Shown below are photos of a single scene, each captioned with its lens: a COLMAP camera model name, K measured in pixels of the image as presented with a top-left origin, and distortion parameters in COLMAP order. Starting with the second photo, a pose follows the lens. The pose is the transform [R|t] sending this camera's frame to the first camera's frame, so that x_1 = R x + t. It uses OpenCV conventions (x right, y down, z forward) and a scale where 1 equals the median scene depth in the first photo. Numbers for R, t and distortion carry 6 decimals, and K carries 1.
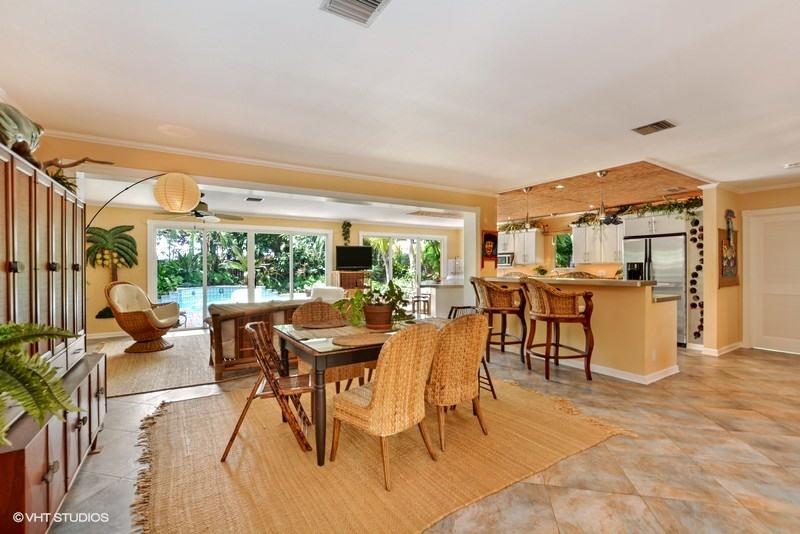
lens RADIAL K [[347.4, 0, 397.2], [0, 347.4, 268.3], [0, 0, 1]] dist [-0.020305, -0.000063]
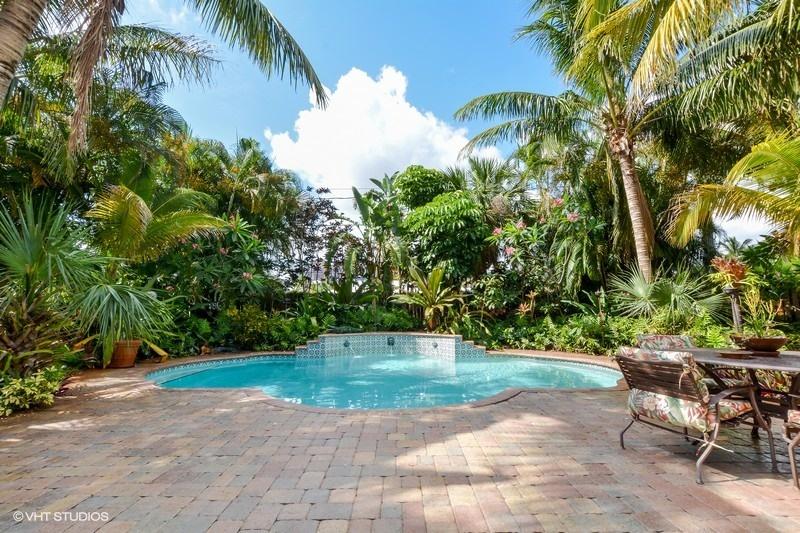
lens RADIAL K [[347.4, 0, 397.2], [0, 347.4, 267.8], [0, 0, 1]] dist [-0.020305, -0.000063]
pose [[0.848917, -0.069507, -0.523935, -0.552468], [-0.001415, 0.991012, -0.133763, 0.064502], [0.528524, 0.114295, 0.841189, 1.501198]]
